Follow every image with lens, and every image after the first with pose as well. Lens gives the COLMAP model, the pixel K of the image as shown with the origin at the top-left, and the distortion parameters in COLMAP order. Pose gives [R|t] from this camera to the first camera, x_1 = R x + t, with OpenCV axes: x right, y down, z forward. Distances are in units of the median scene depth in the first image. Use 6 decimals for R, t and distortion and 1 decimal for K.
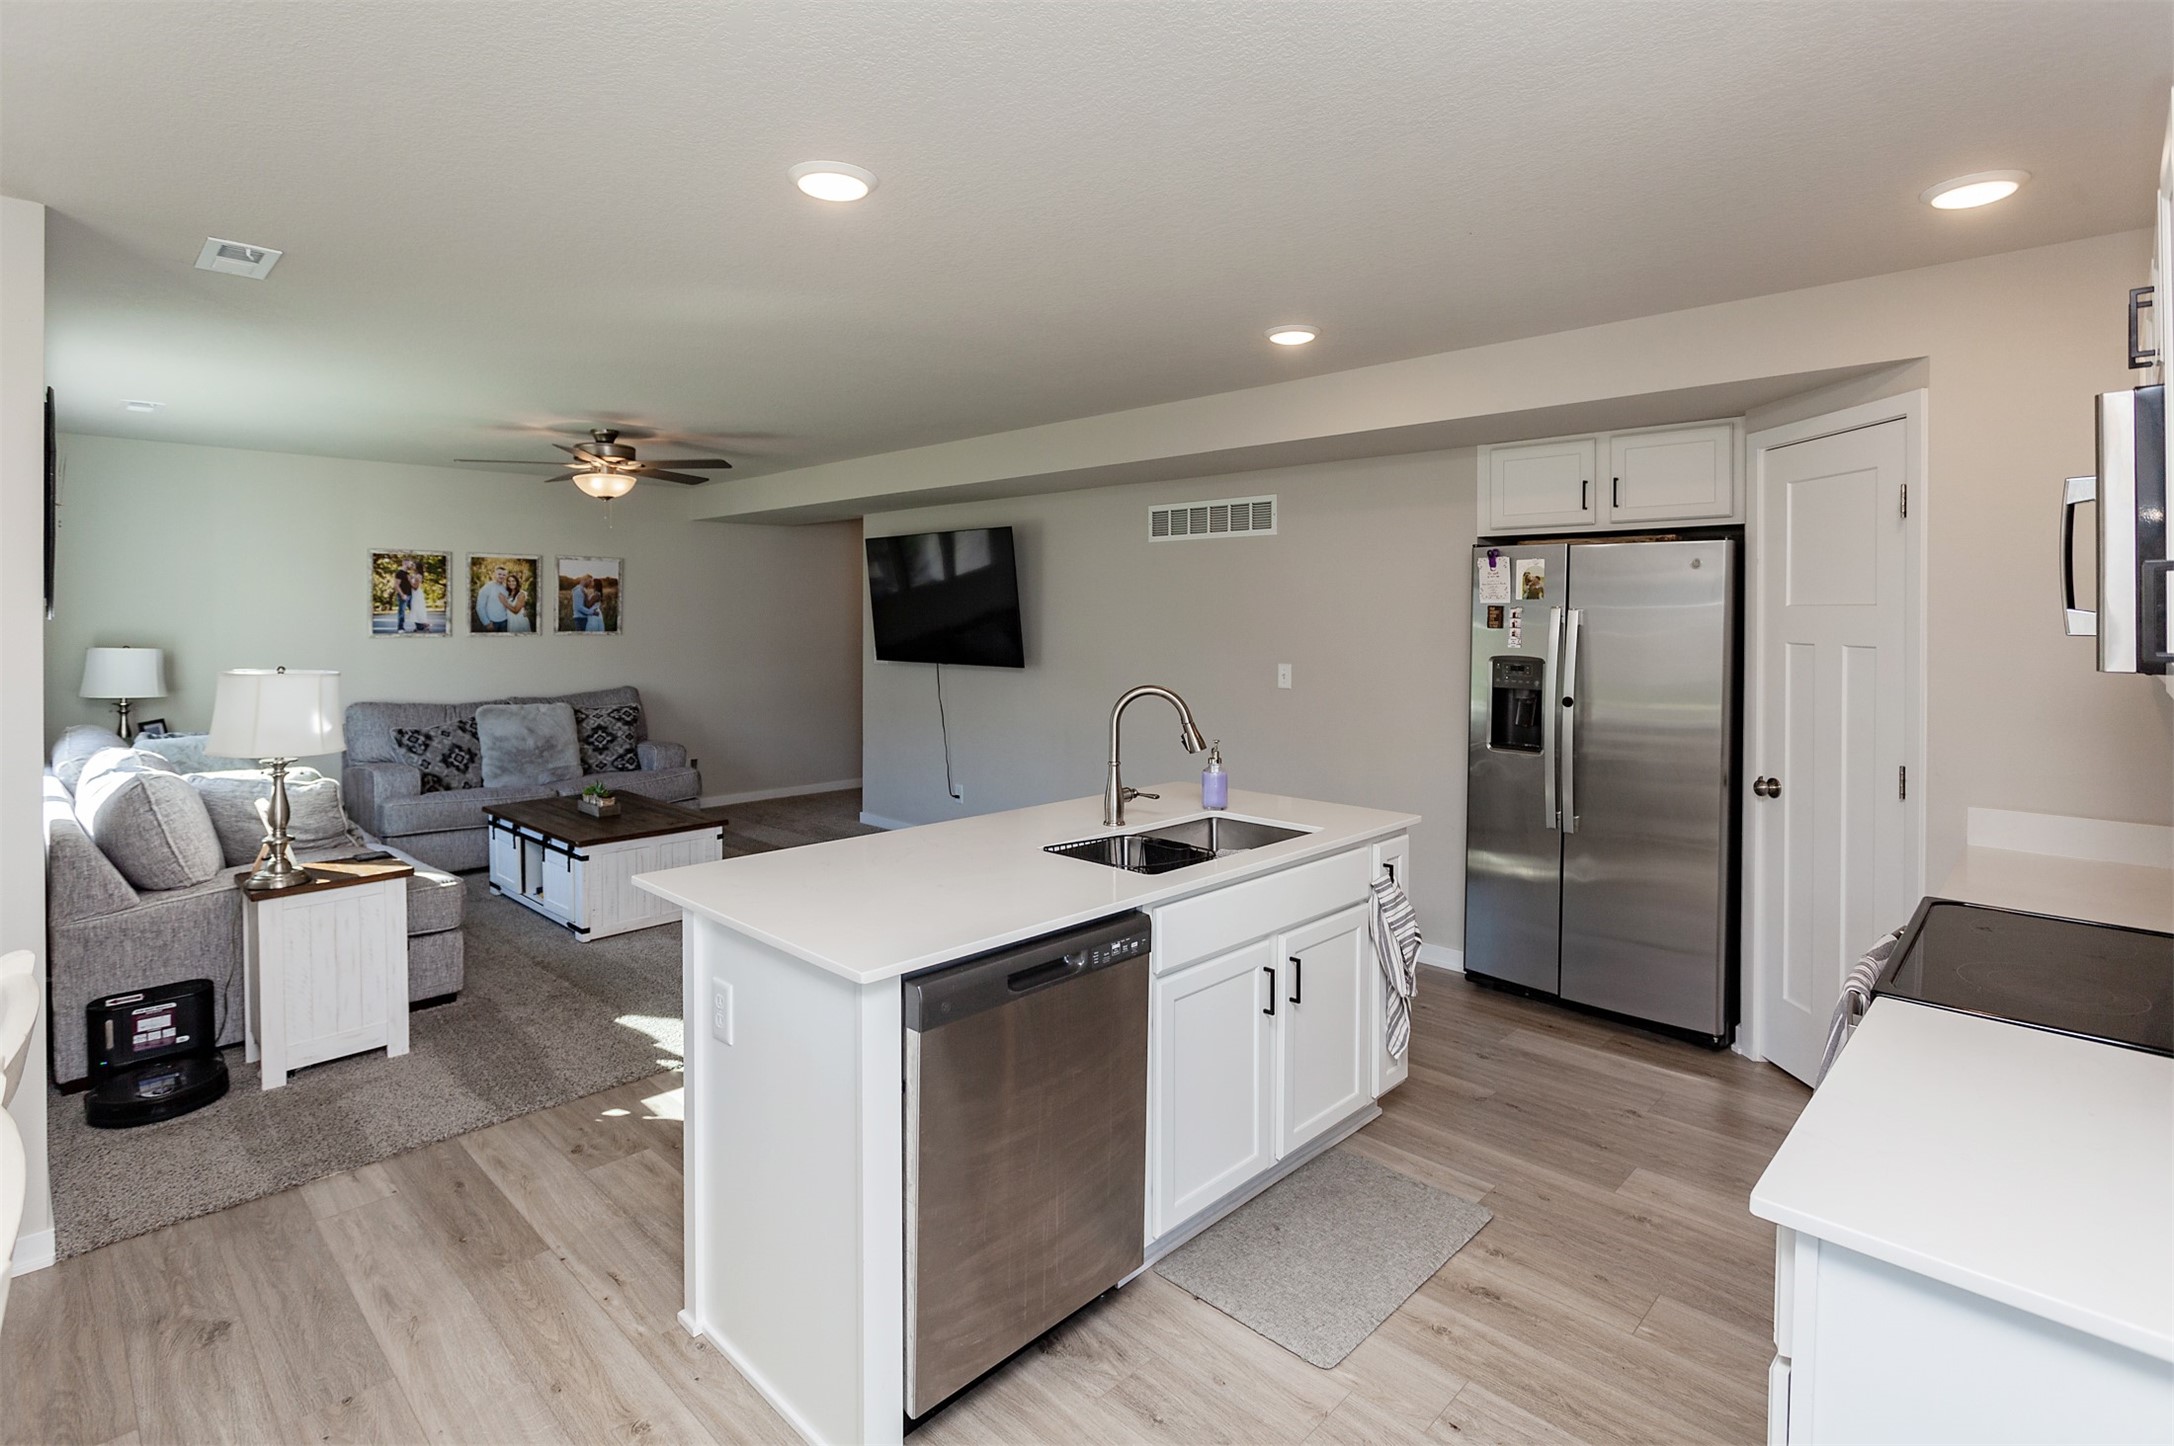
lens RADIAL K [[1052.2, 0, 1087.0], [0, 1052.2, 617.9], [0, 0, 1]] dist [-0.013956, 0.001677]
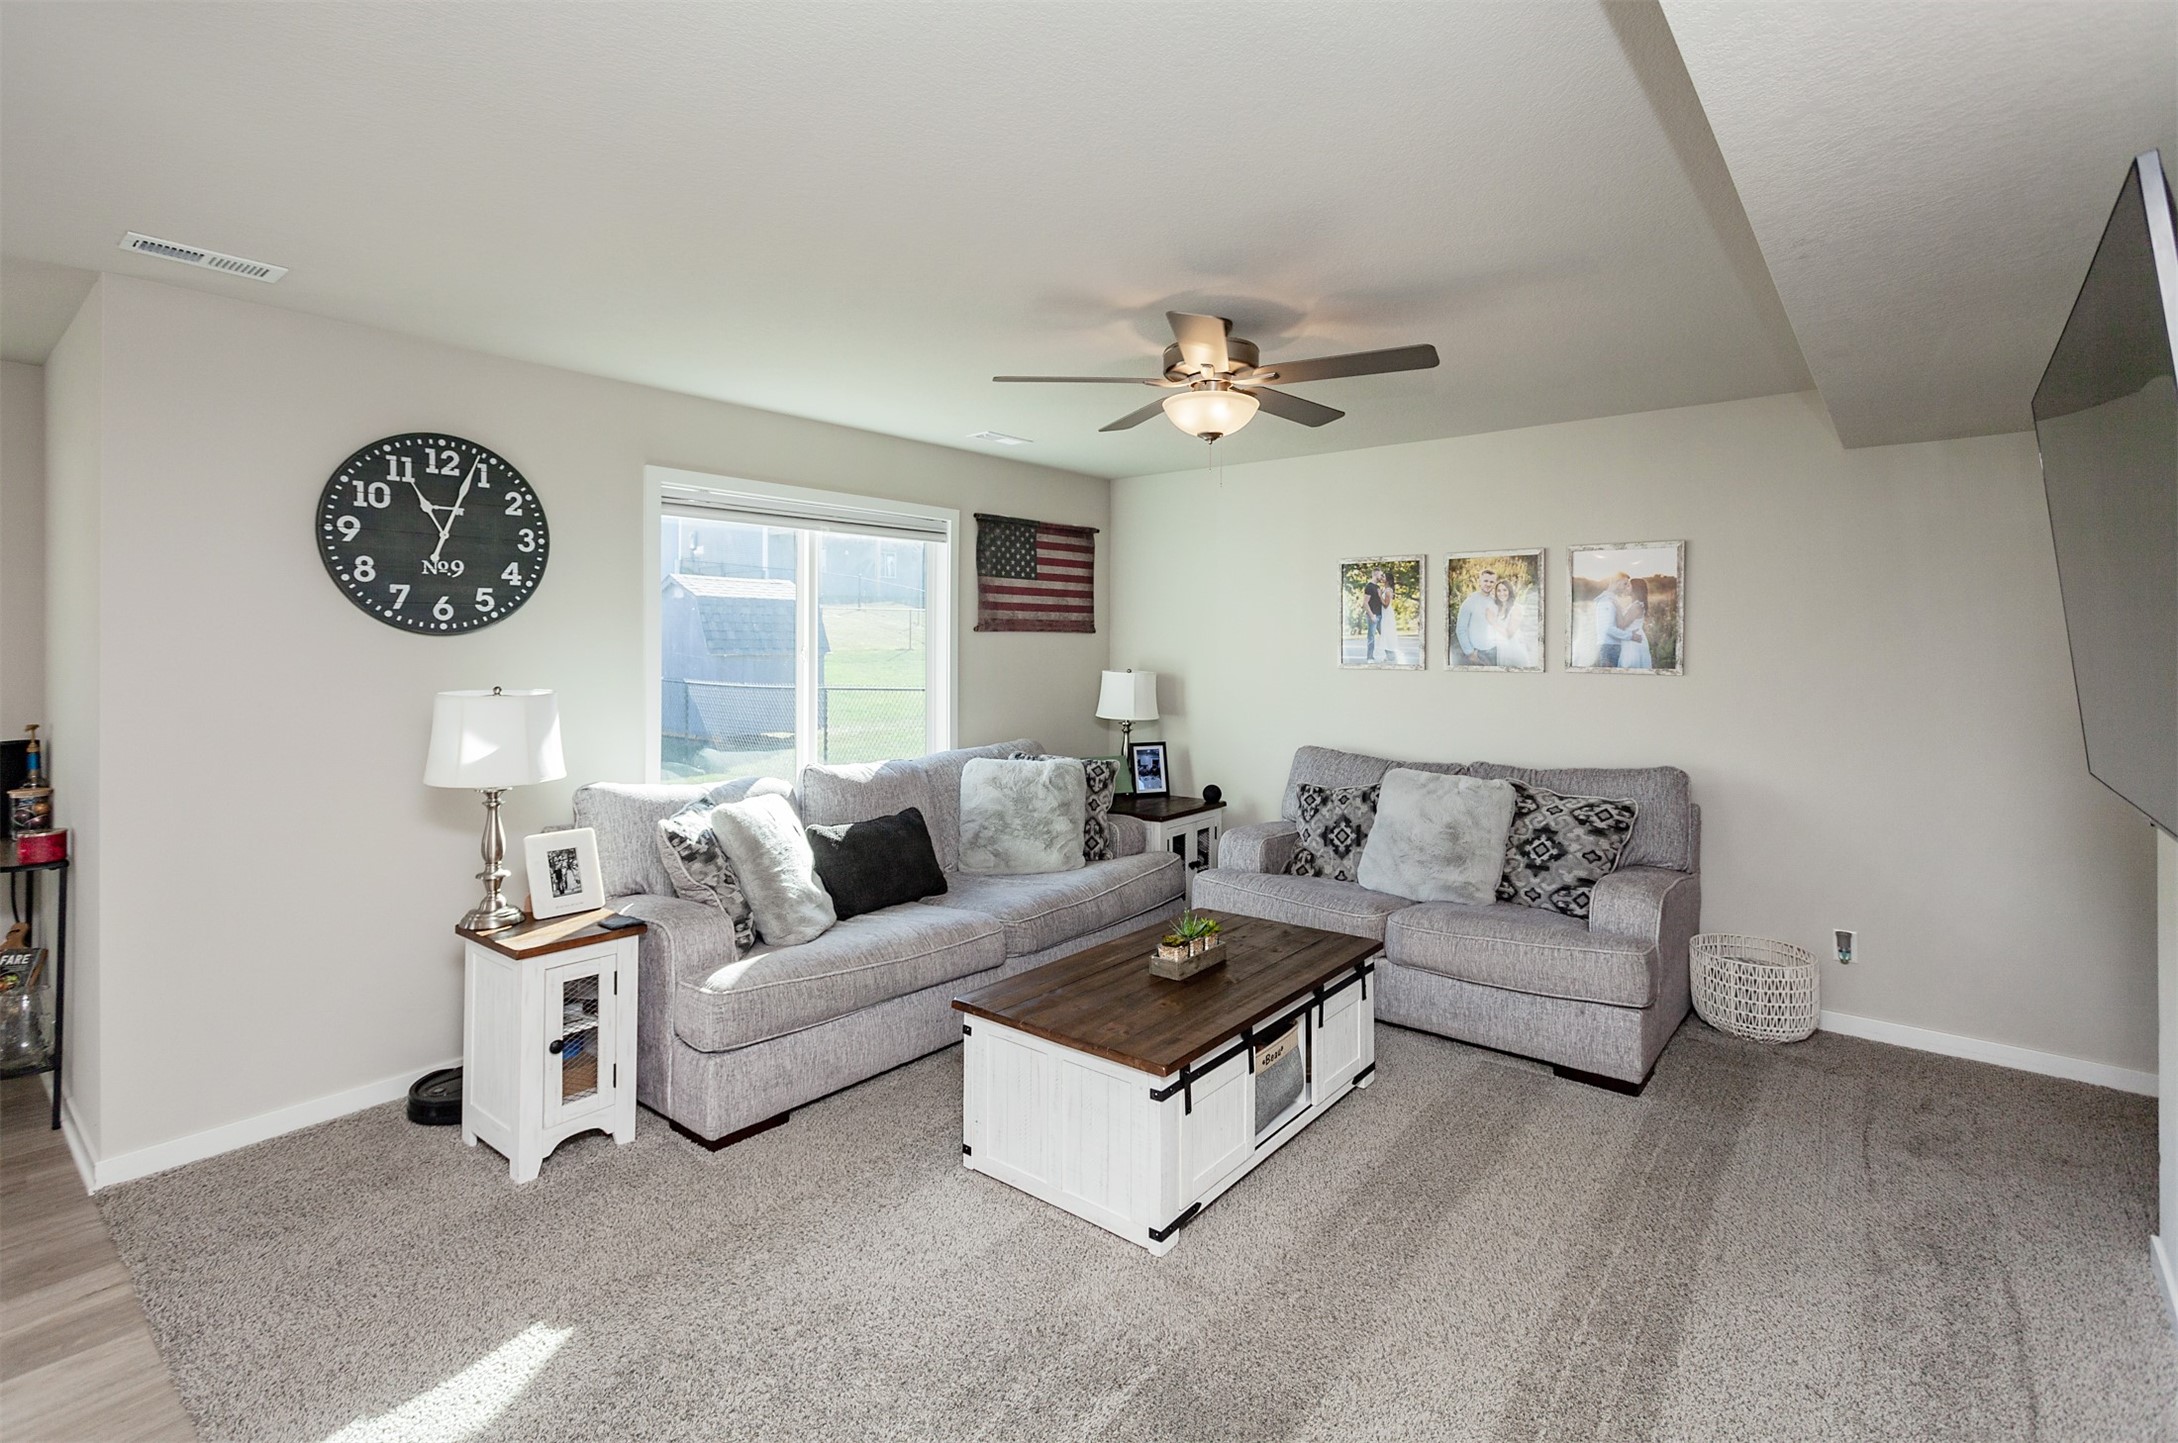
lens RADIAL K [[986.4, 0, 1141.0], [0, 986.4, 644.2], [0, 0, 1]] dist [0.004056, 0.003029]
pose [[0.120442, -0.000993, -0.992720, 0.082725], [-0.009333, 0.999954, -0.002132, 0.004298], [0.992676, 0.009521, 0.120427, 0.981744]]
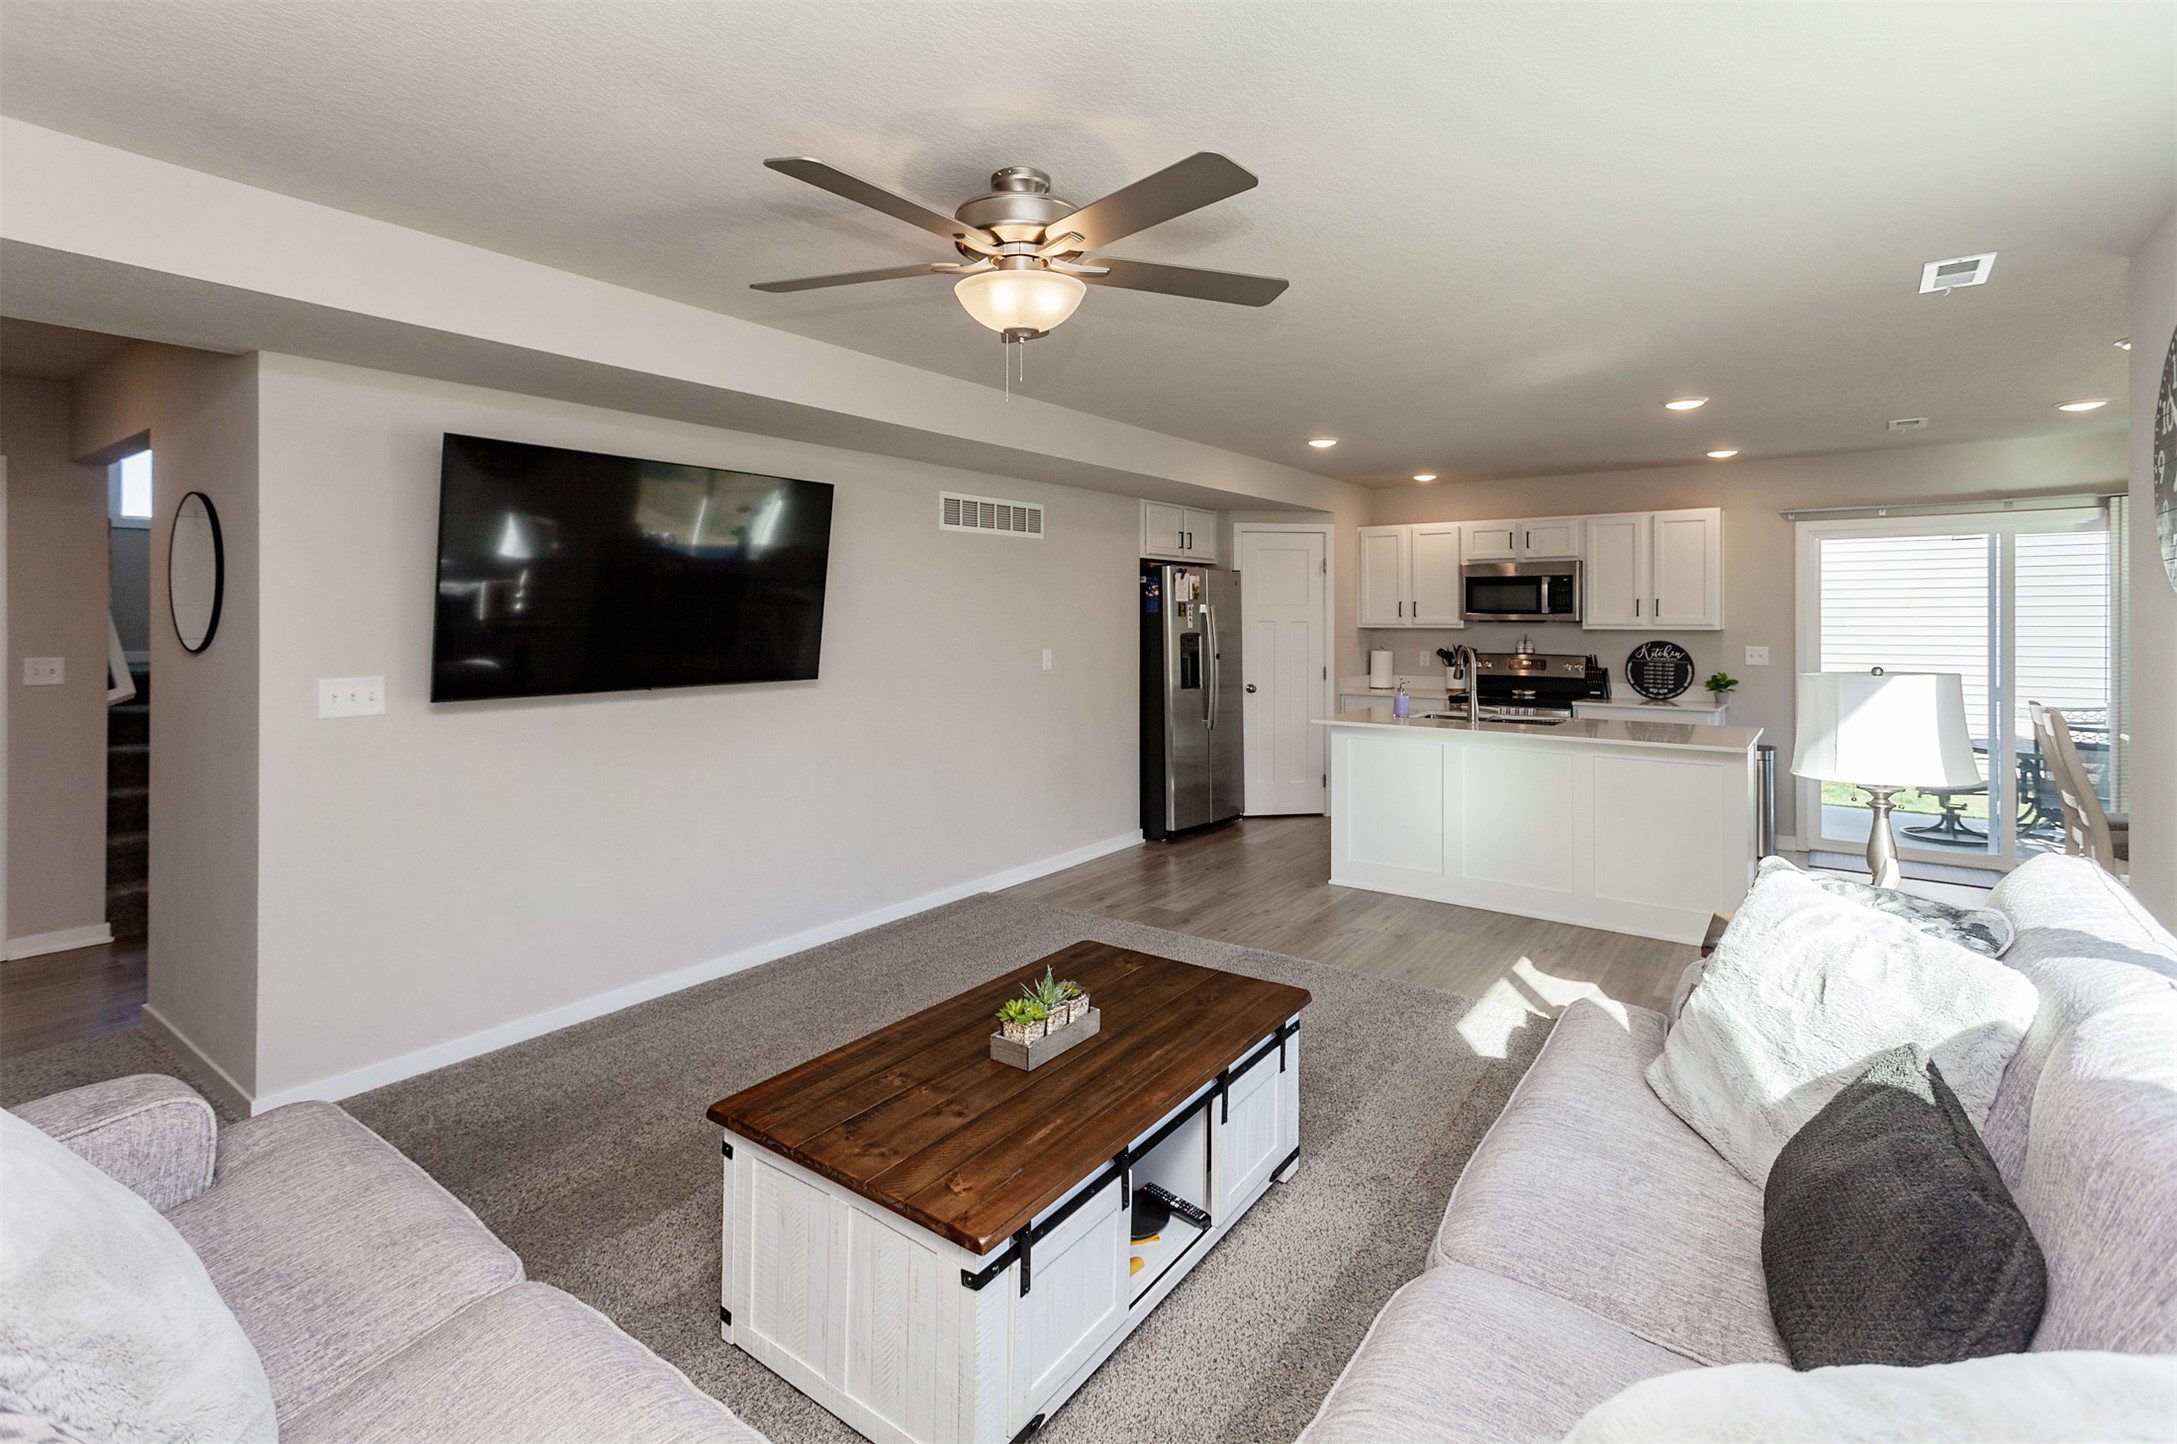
lens RADIAL K [[1042.5, 0, 1061.3], [0, 1042.5, 609.6], [0, 0, 1]] dist [0.008507, 0.001877]
pose [[-0.135581, 0.004882, 0.990754, -0.973037], [0.004079, 0.999982, -0.004369, 0.004377], [-0.990758, 0.003449, -0.135599, 1.136021]]
